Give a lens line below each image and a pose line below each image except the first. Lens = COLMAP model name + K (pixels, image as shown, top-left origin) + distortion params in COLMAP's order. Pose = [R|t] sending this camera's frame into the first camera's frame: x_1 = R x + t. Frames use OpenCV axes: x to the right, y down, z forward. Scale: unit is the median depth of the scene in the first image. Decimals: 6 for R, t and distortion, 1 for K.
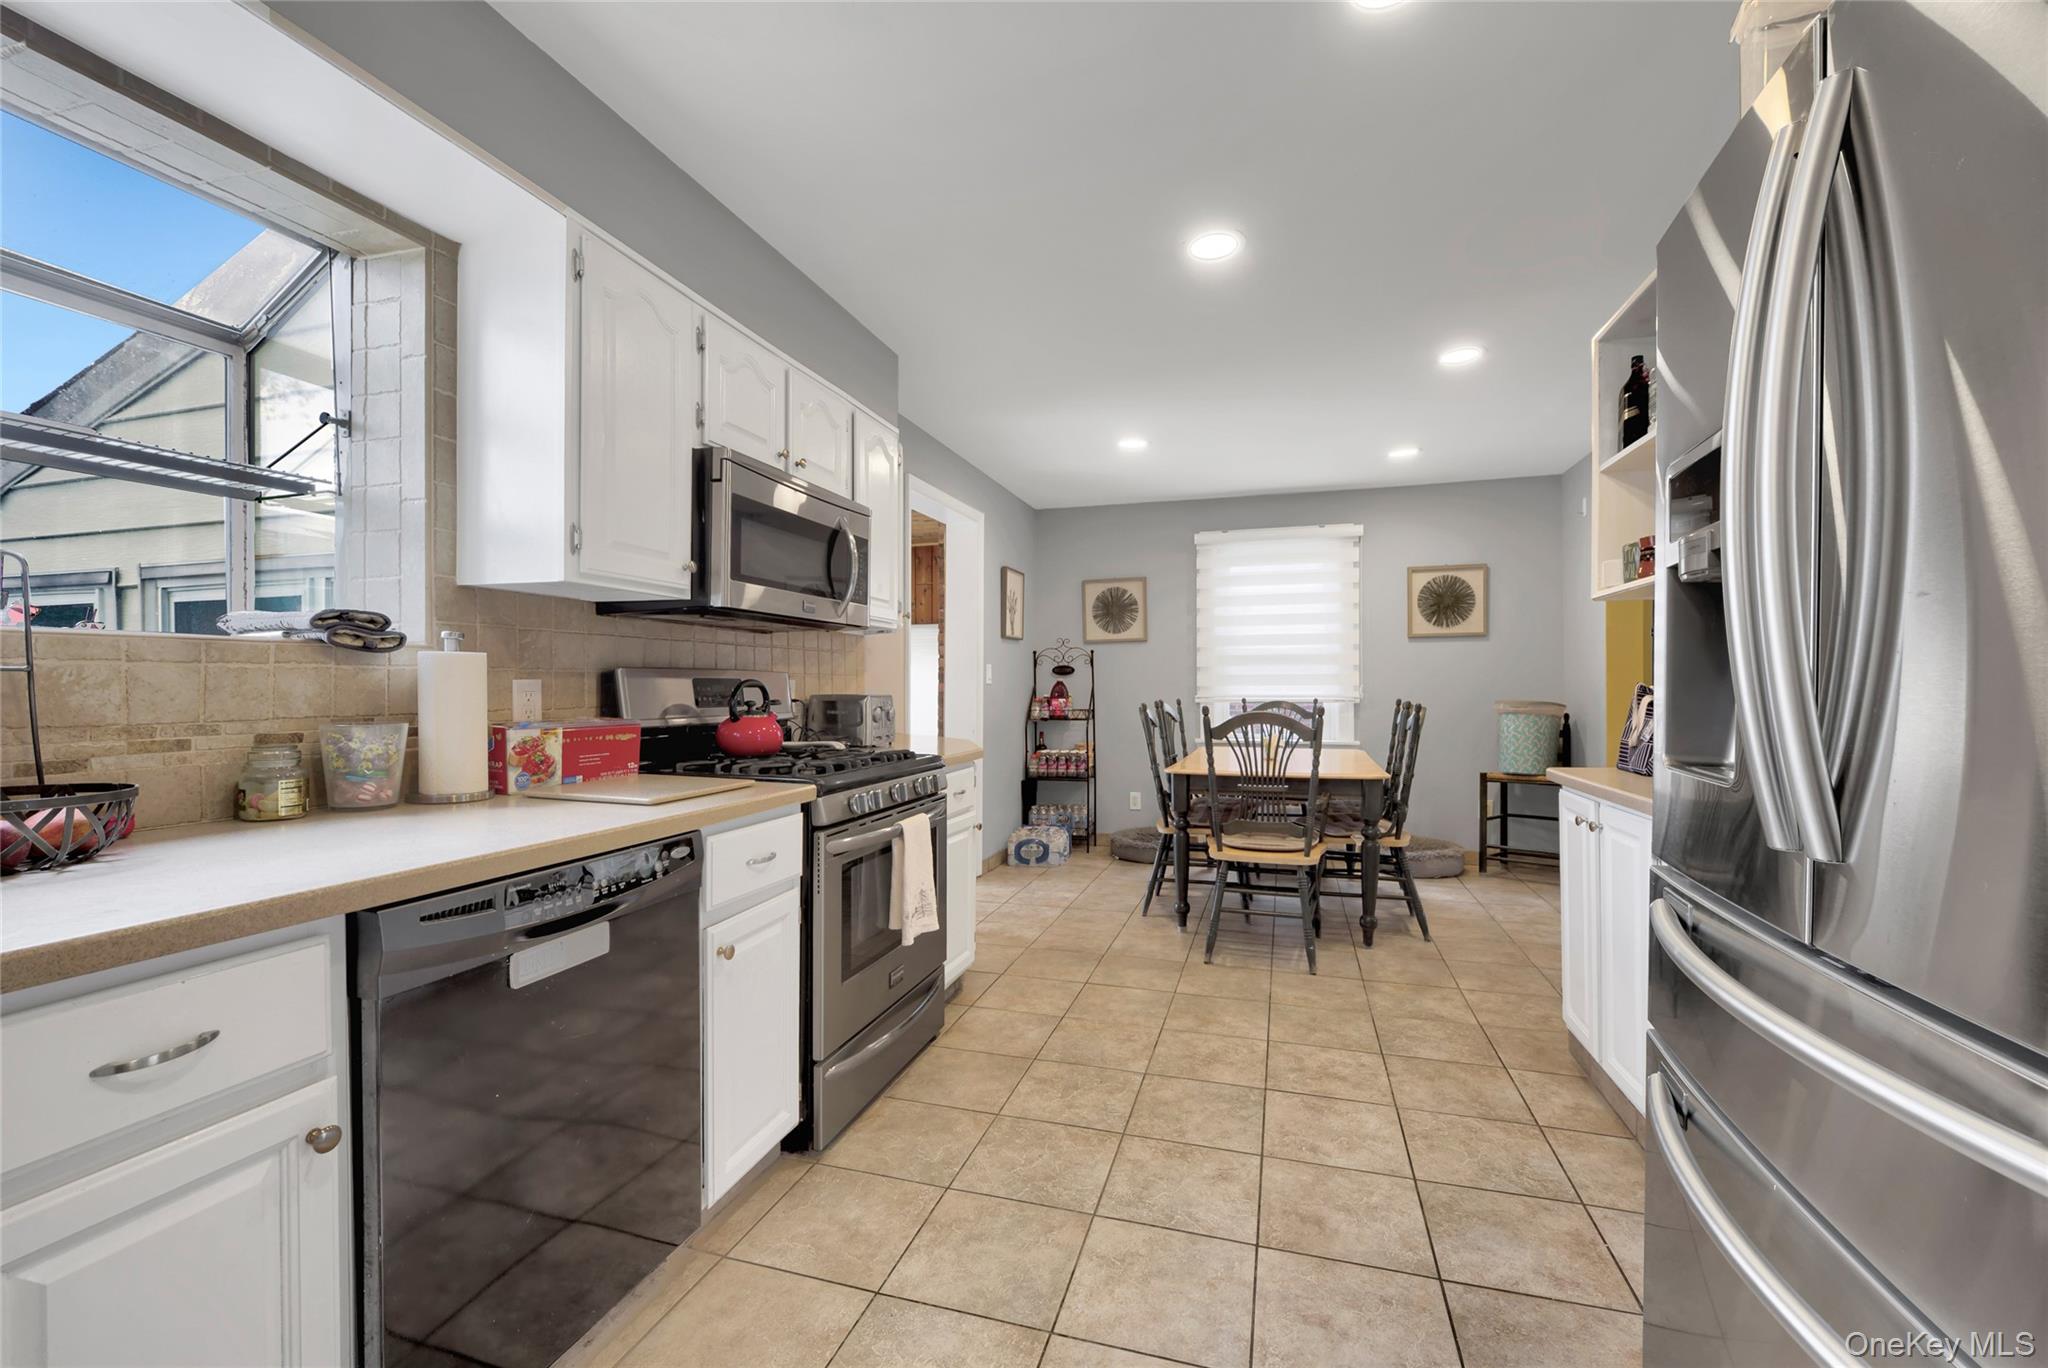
lens RADIAL K [[824.3, 0, 1008.7], [0, 824.3, 682.7], [0, 0, 1]] dist [-0.001992, -0.000323]
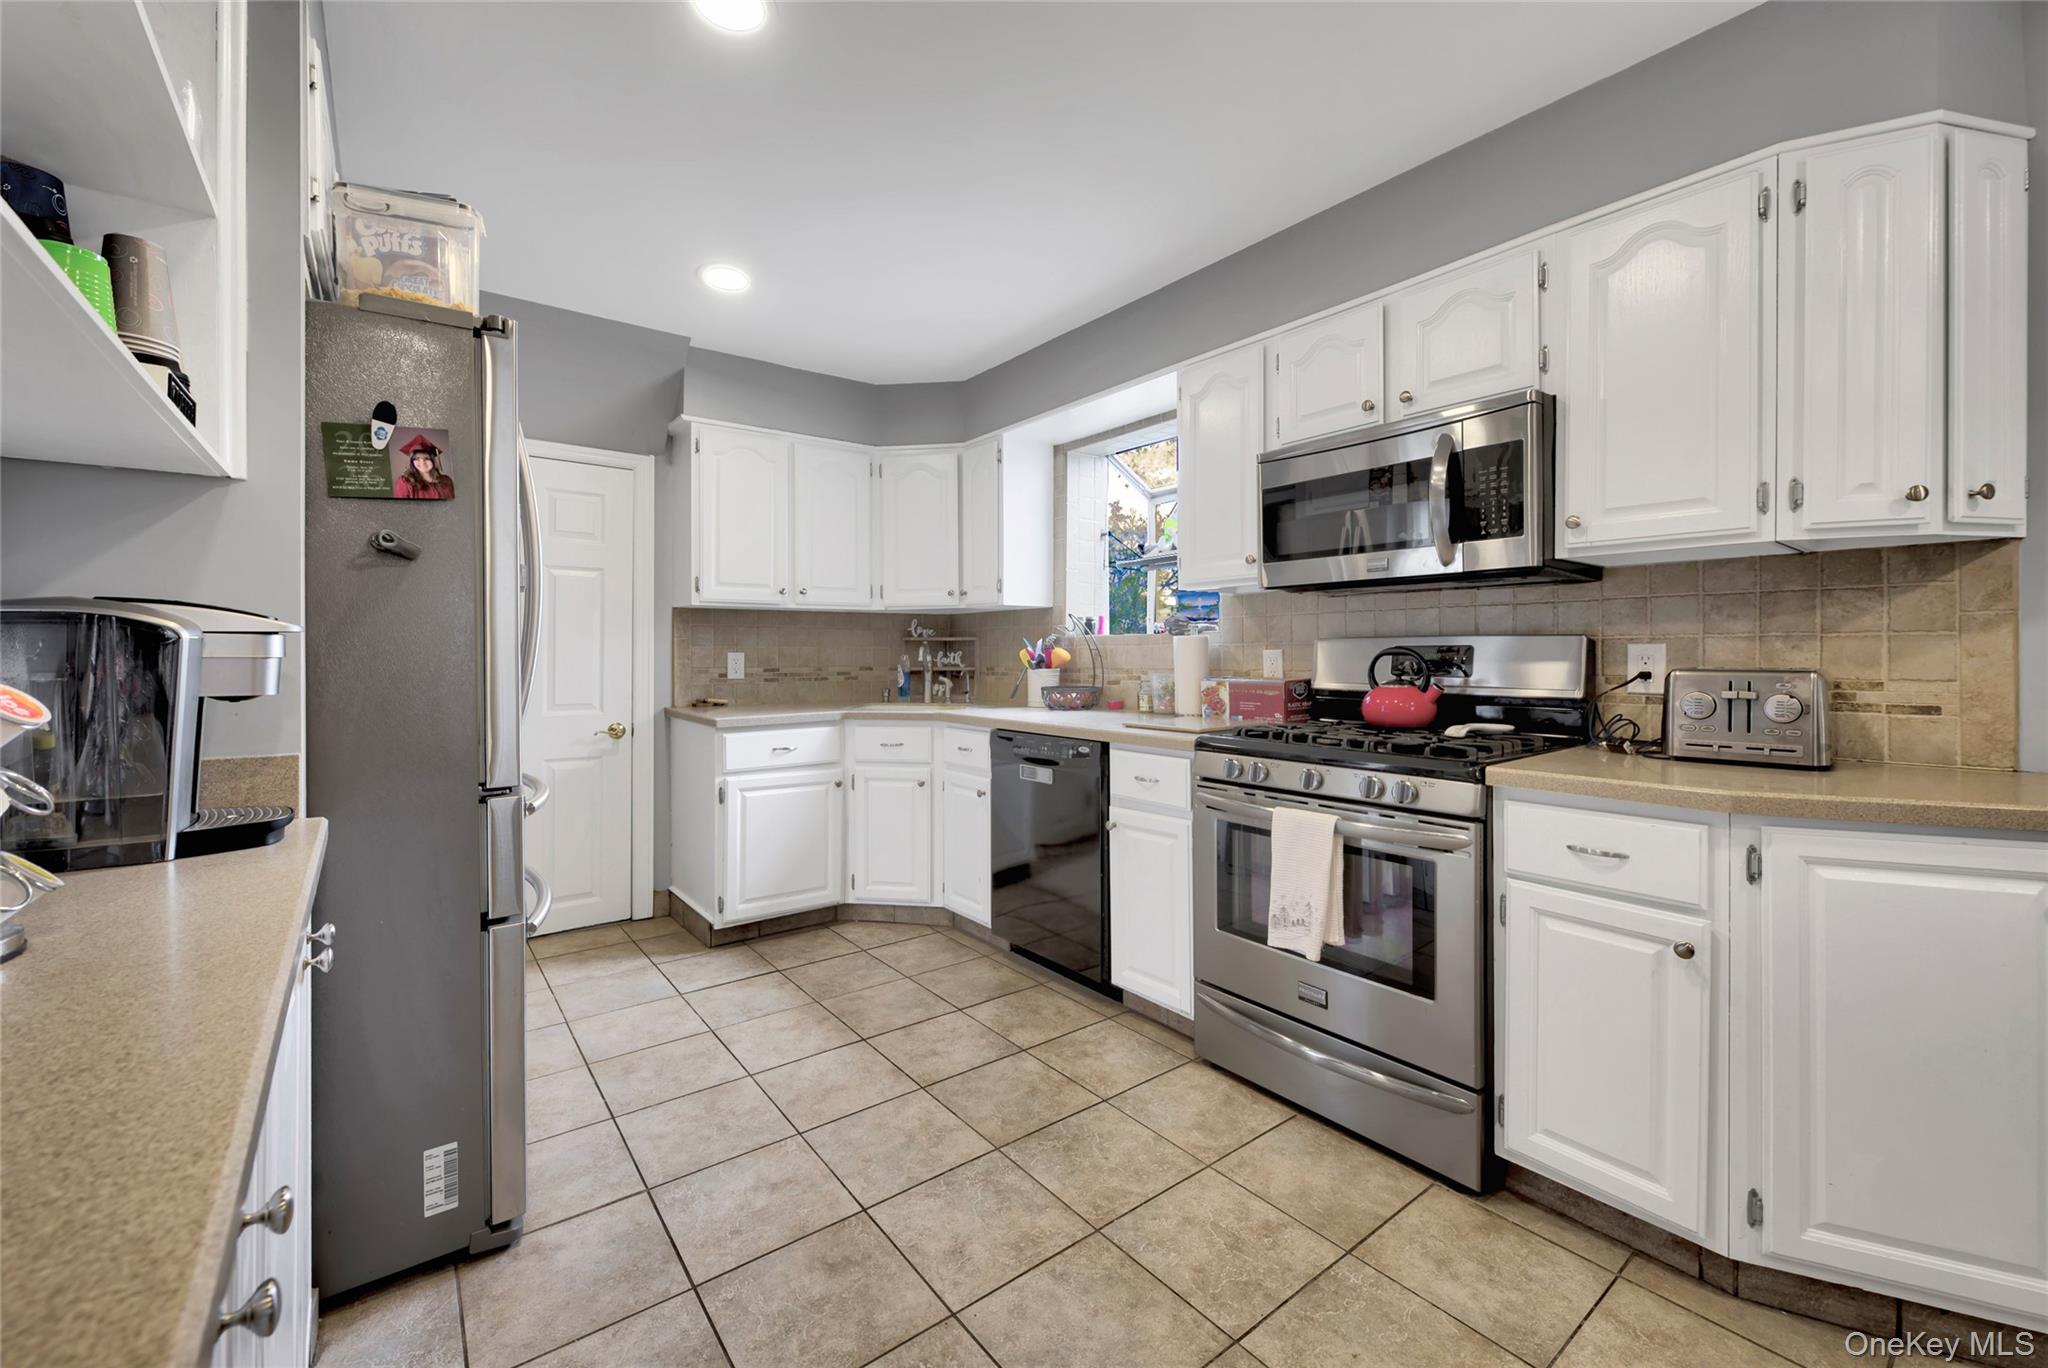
lens RADIAL K [[824.3, 0, 1037.1], [0, 824.3, 657.8], [0, 0, 1]] dist [-0.001992, -0.000323]
pose [[-0.548583, -0.000697, -0.836096, 0.798901], [-0.000545, 1.000000, -0.000476, 0.010451], [0.836096, 0.000194, -0.548584, 1.345485]]
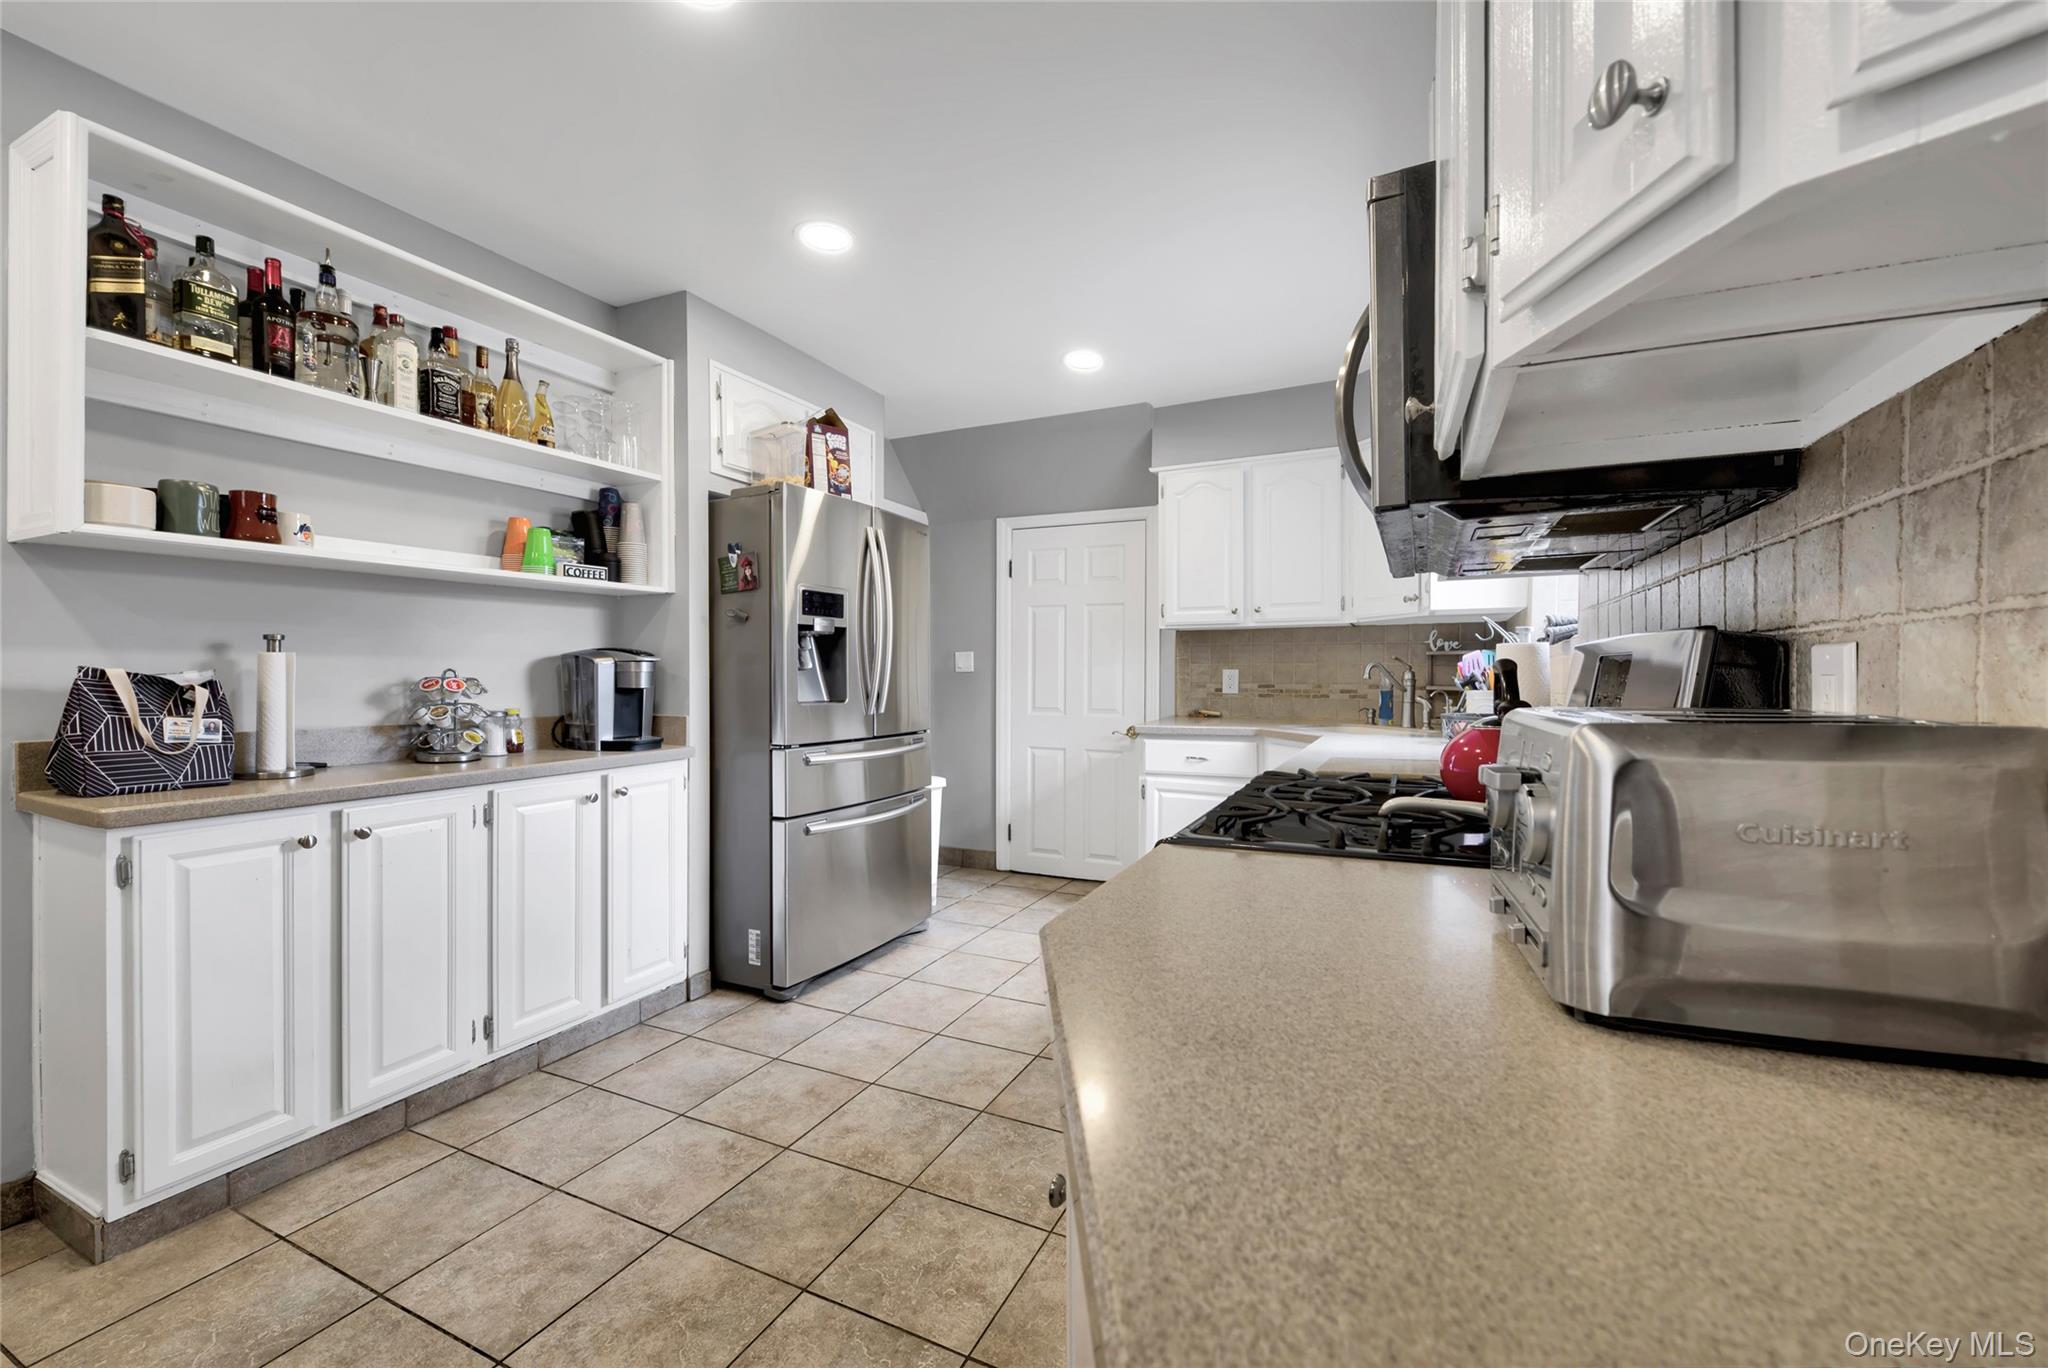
lens RADIAL K [[824.3, 0, 1033.5], [0, 824.3, 684.9], [0, 0, 1]] dist [-0.001992, -0.000323]
pose [[-0.994031, -0.006948, 0.108878, -0.079580], [-0.005230, 0.999857, 0.016053, 0.006745], [-0.108974, 0.015388, -0.993925, 1.795151]]
